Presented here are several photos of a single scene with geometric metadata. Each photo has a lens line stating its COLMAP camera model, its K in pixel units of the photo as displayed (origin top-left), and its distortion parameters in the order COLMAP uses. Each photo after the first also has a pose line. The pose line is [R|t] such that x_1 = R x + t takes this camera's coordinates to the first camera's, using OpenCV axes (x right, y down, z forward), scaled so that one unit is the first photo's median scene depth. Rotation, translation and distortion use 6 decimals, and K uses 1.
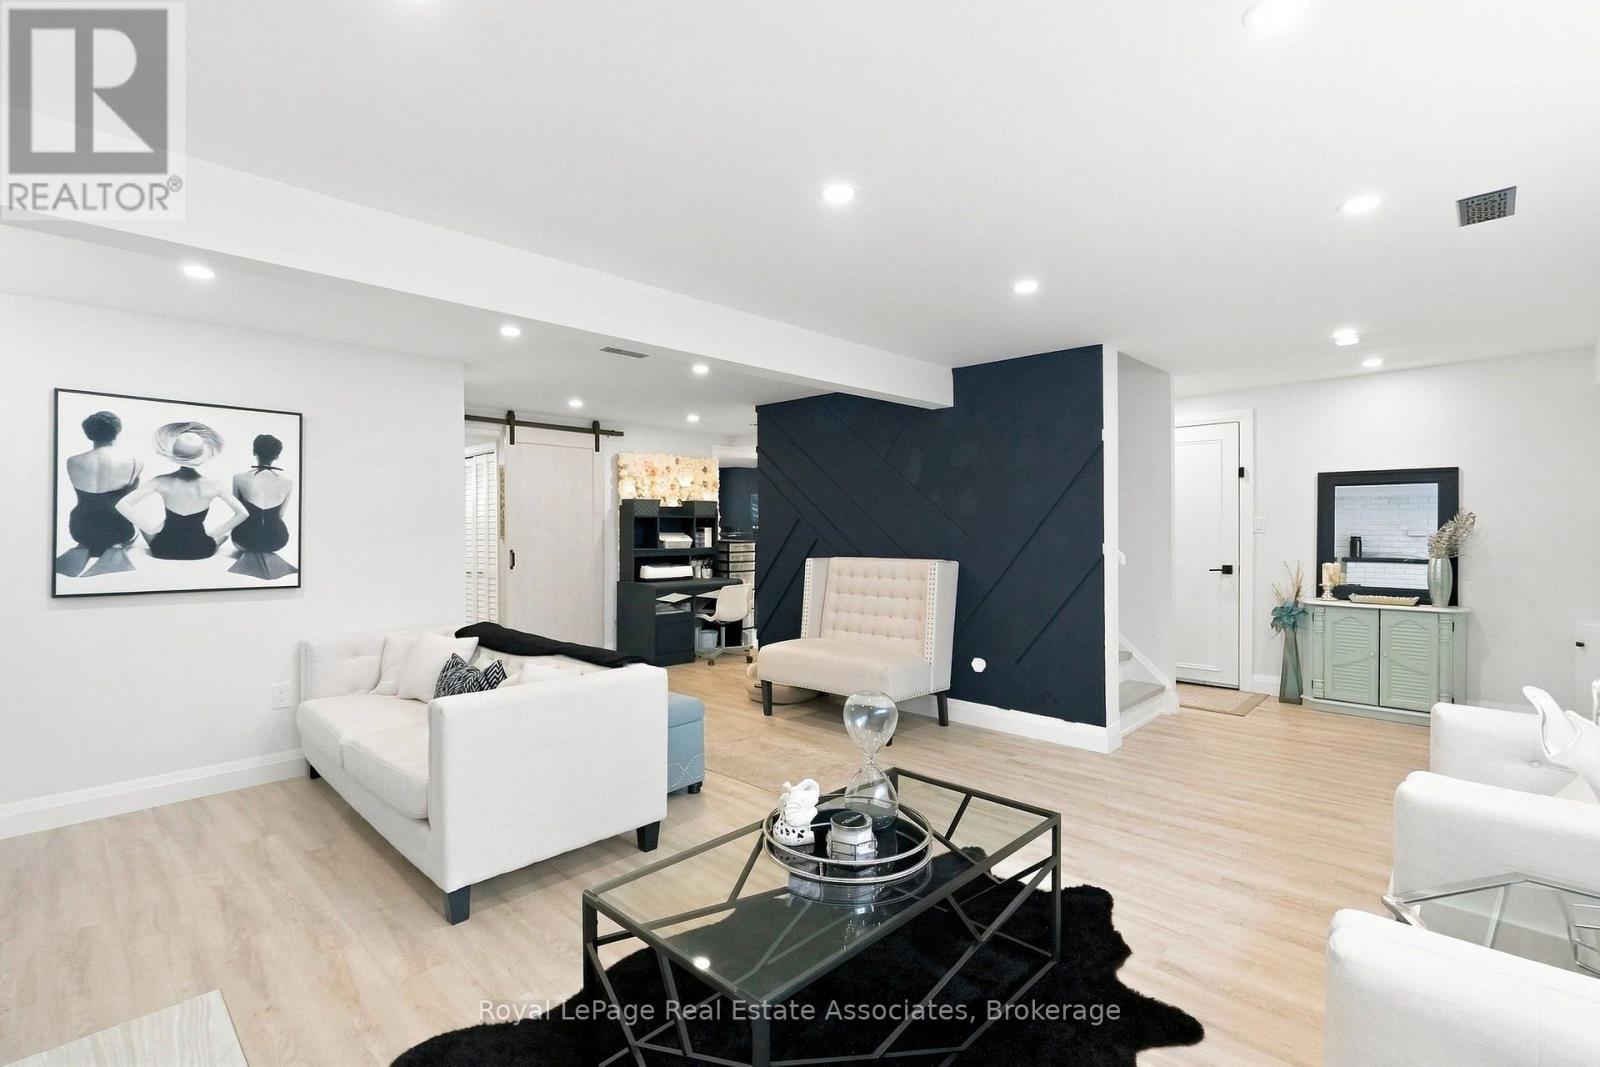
lens RADIAL K [[725.1, 0, 800.0], [0, 725.1, 533.5], [0, 0, 1]] dist [-0.000452, -0.000207]
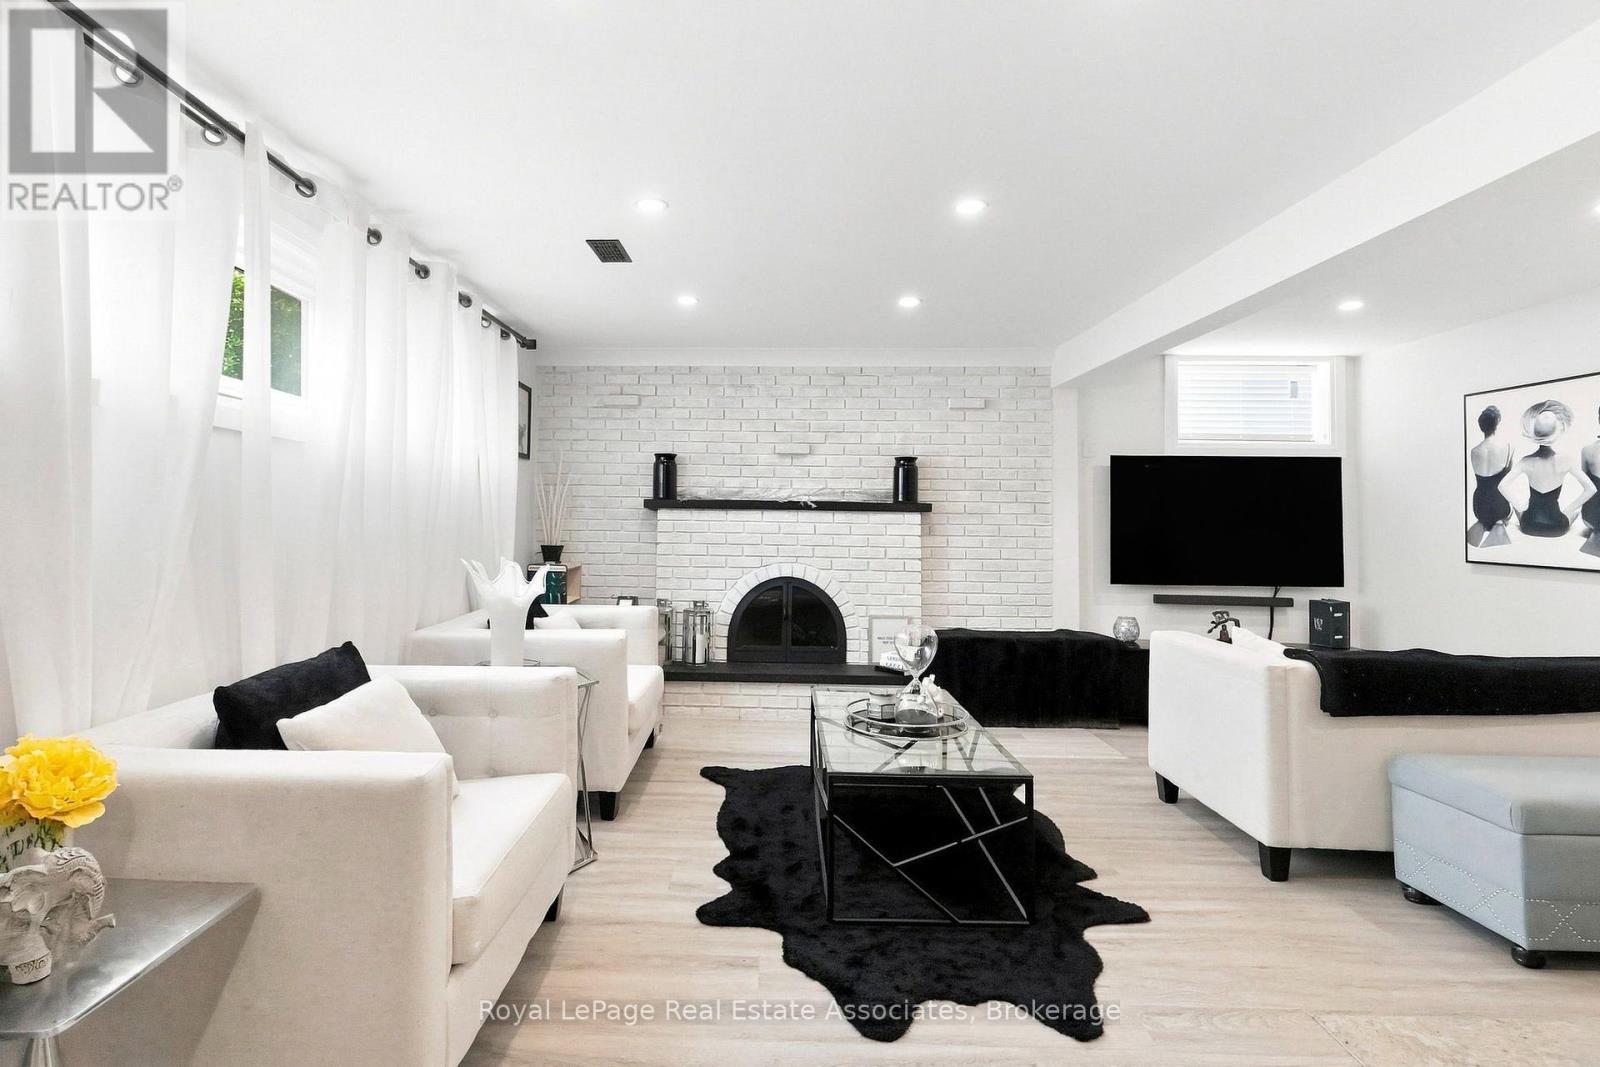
lens RADIAL K [[800.0, 0, 754.8], [0, 800.0, 494.0], [0, 0, 1]] dist [0.000091, -0.000134]
pose [[-0.737396, -0.023666, -0.675046, 0.681635], [-0.008580, 0.999634, -0.025673, 0.013822], [0.675407, -0.013140, -0.737328, 1.002664]]
